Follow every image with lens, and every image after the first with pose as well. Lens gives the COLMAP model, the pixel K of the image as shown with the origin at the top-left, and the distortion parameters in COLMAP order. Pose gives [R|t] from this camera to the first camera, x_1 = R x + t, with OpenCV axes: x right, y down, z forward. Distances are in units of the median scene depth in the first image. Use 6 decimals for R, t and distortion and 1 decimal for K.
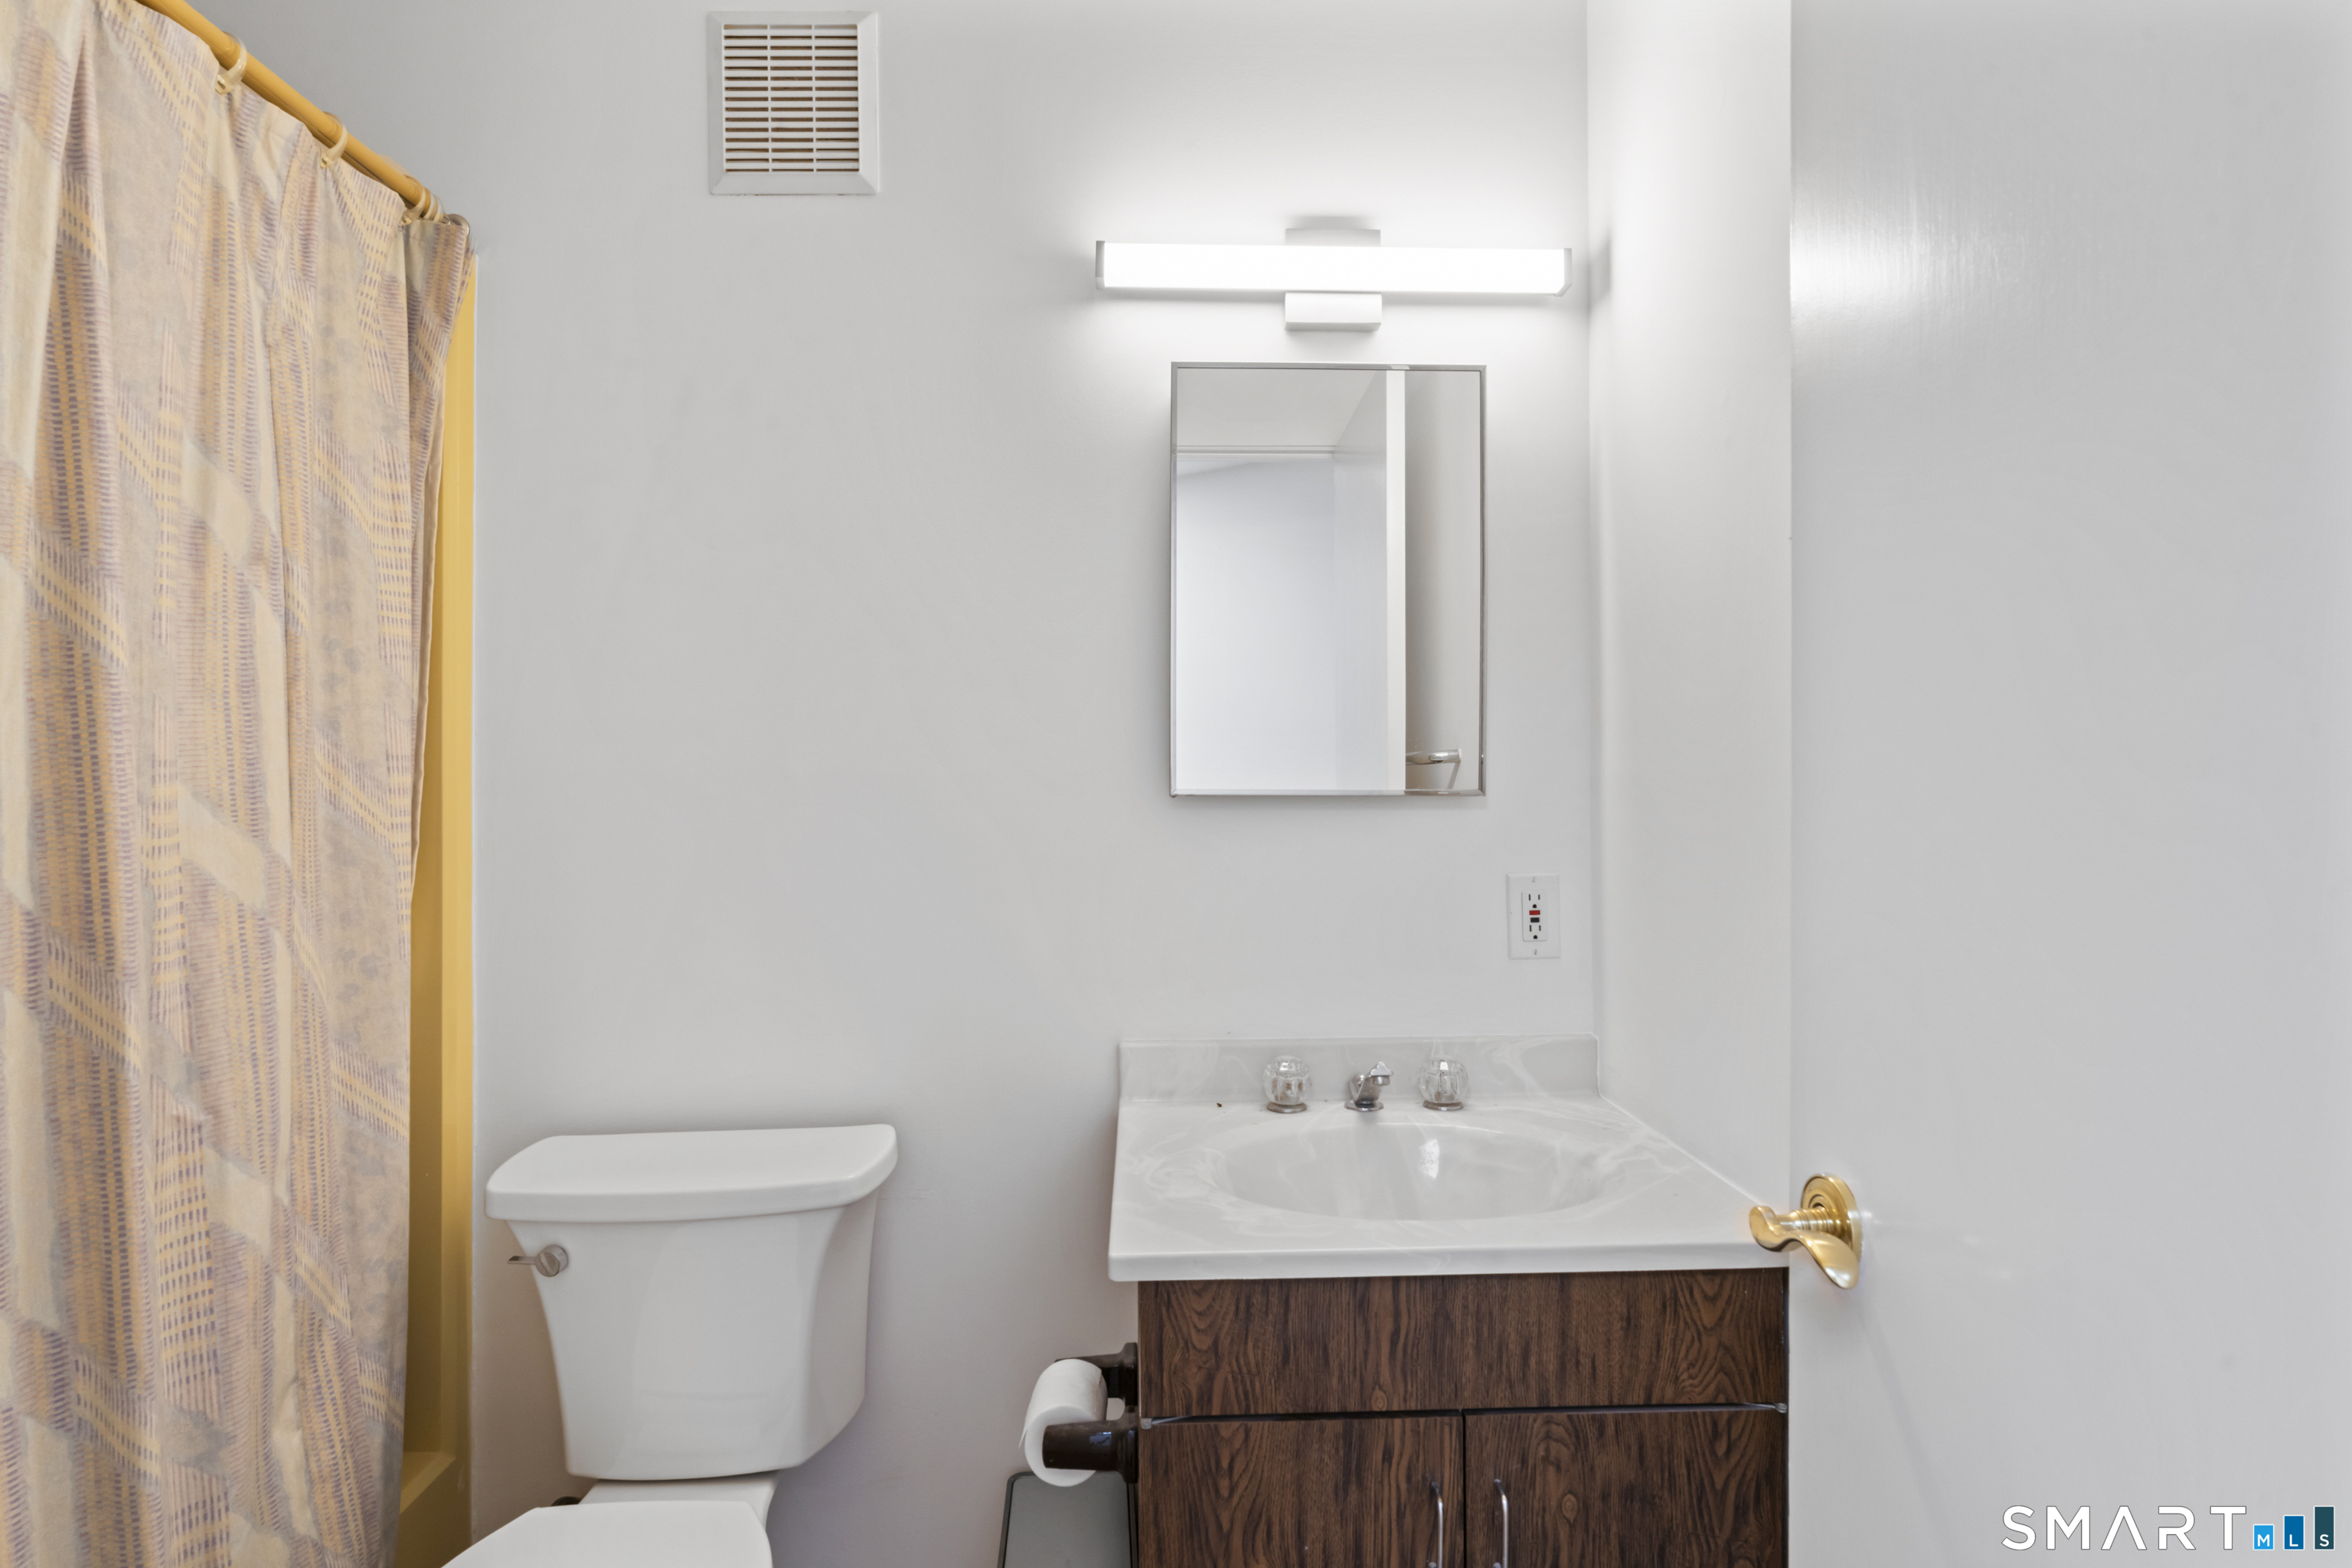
lens RADIAL K [[1280.0, 0, 1176.2], [0, 1280.0, 779.9], [0, 0, 1]] dist [0.001847, 0.000310]
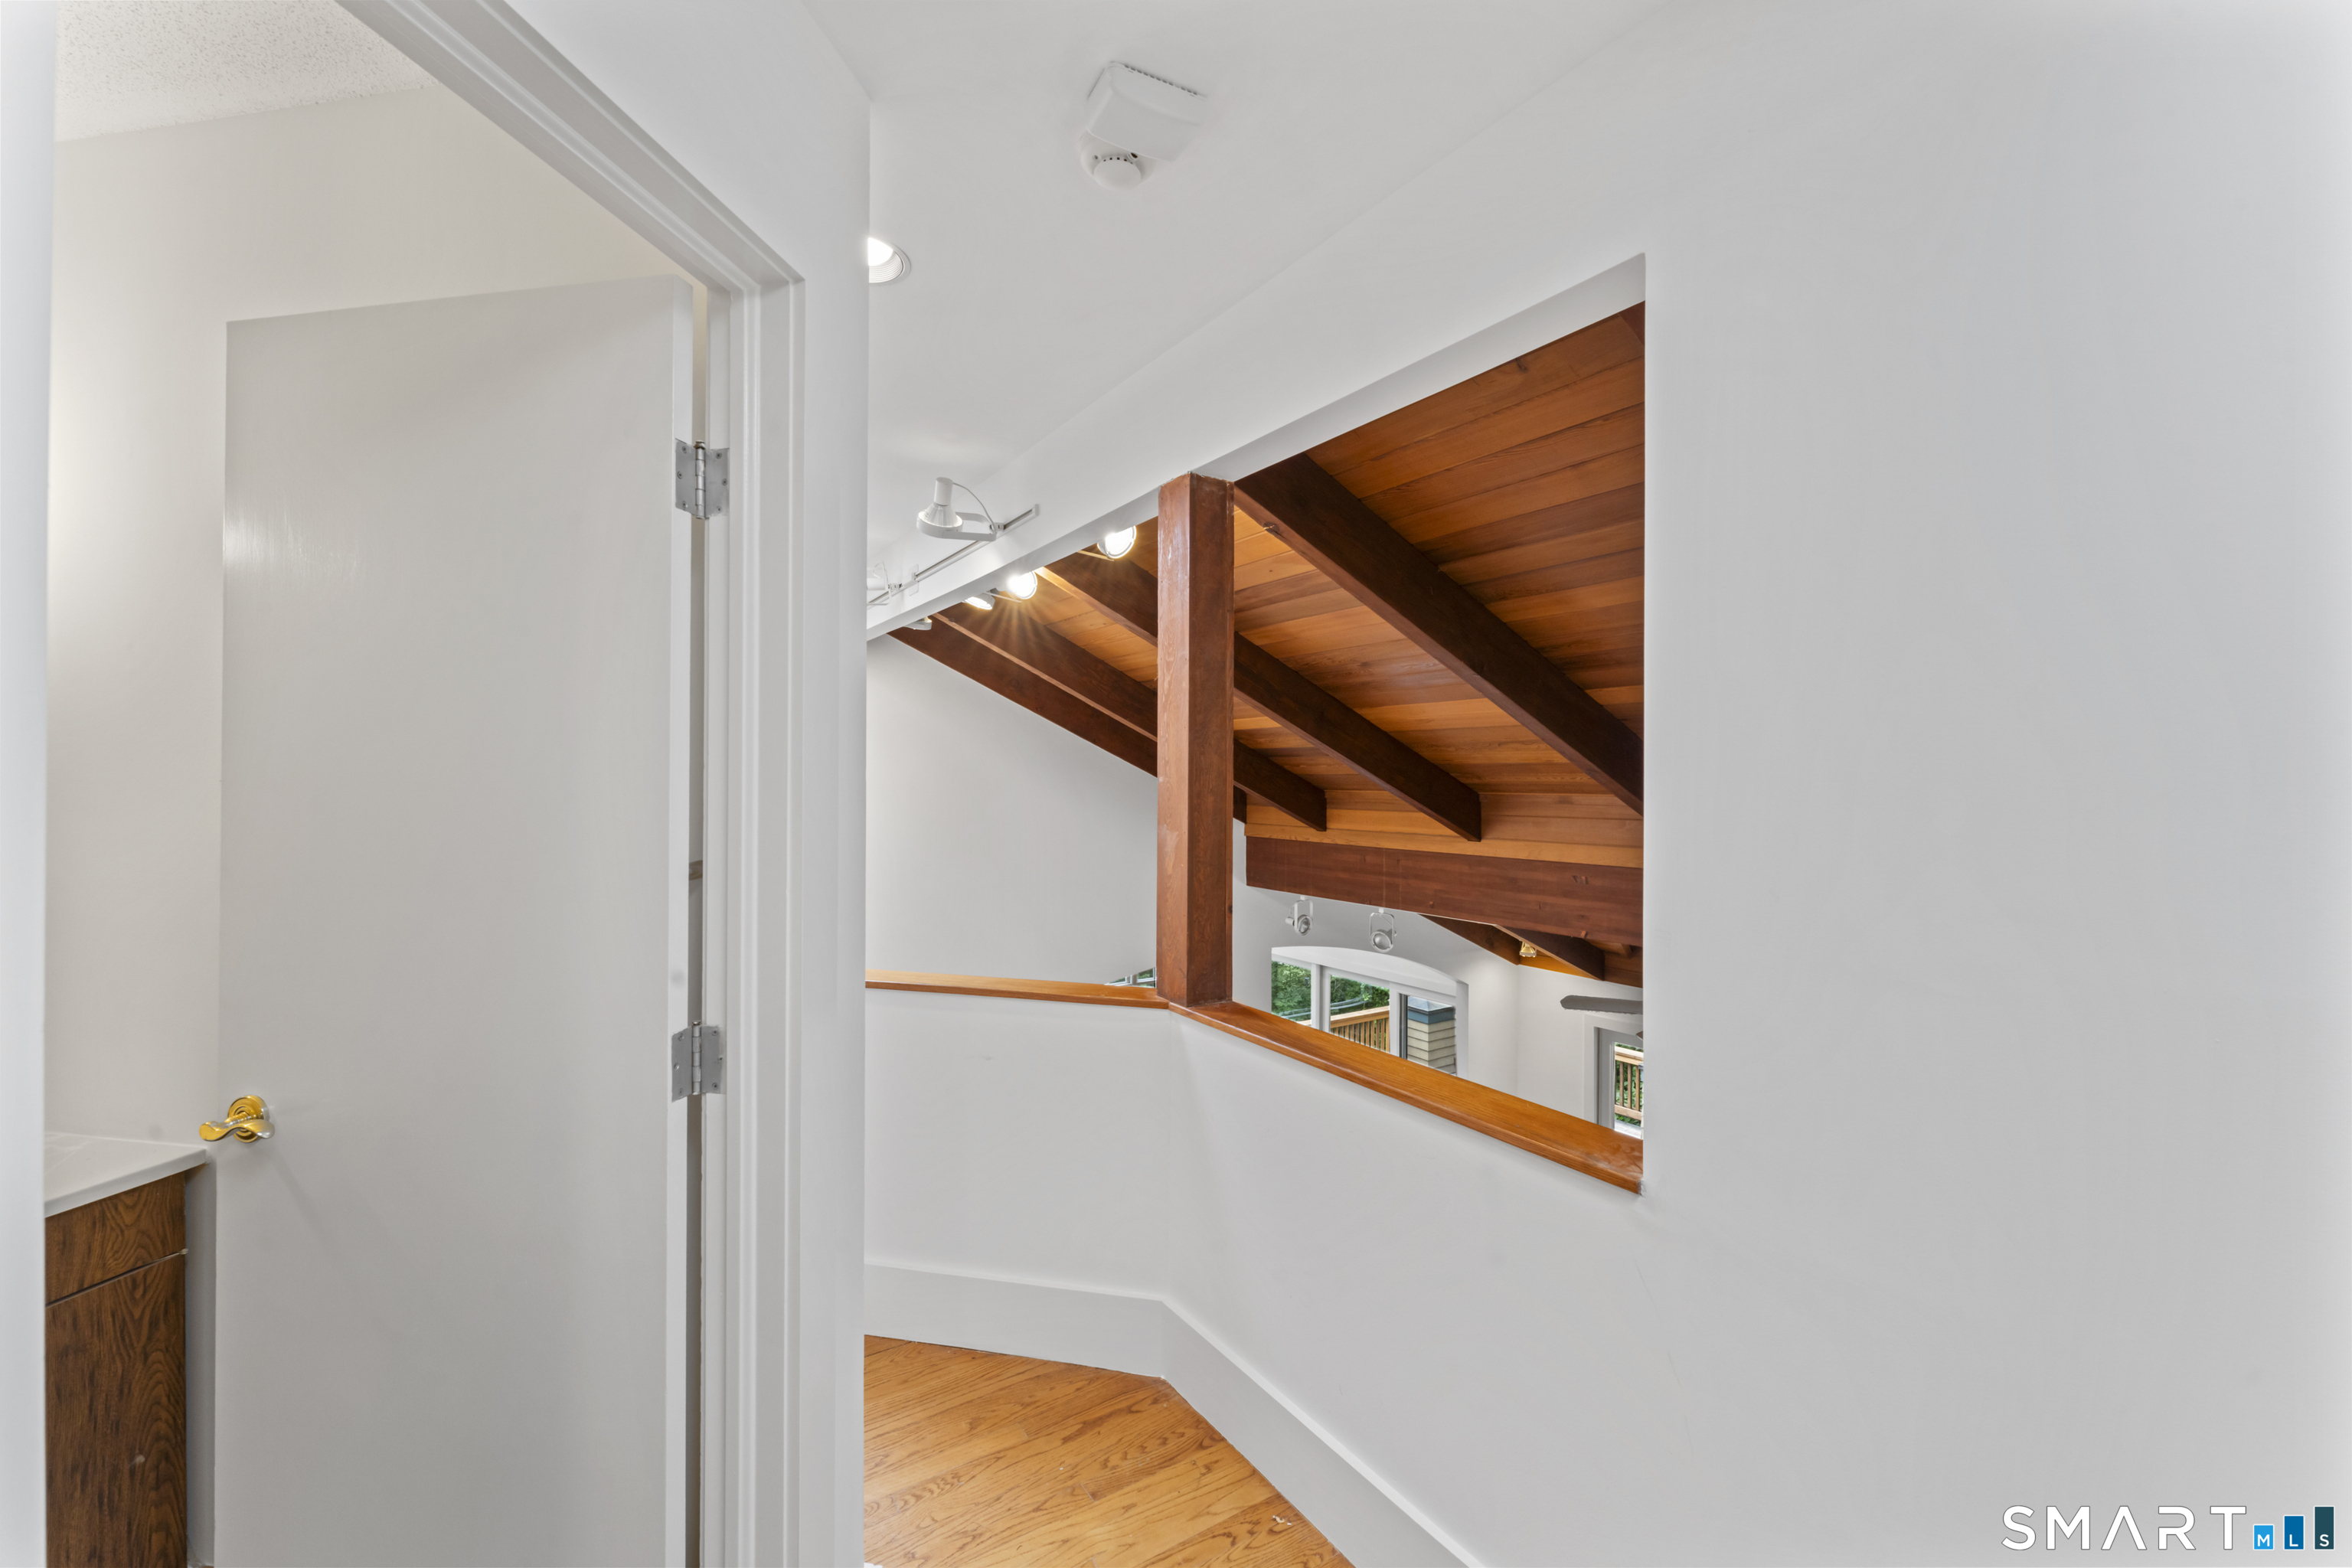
lens RADIAL K [[945.8, 0, 1166.9], [0, 945.8, 782.7], [0, 0, 1]] dist [-0.000158, -0.000380]
pose [[0.228941, 0.002305, 0.973437, -0.470829], [-0.003719, 0.999992, -0.001493, -0.149072], [-0.973433, -0.003278, 0.228948, -0.588695]]
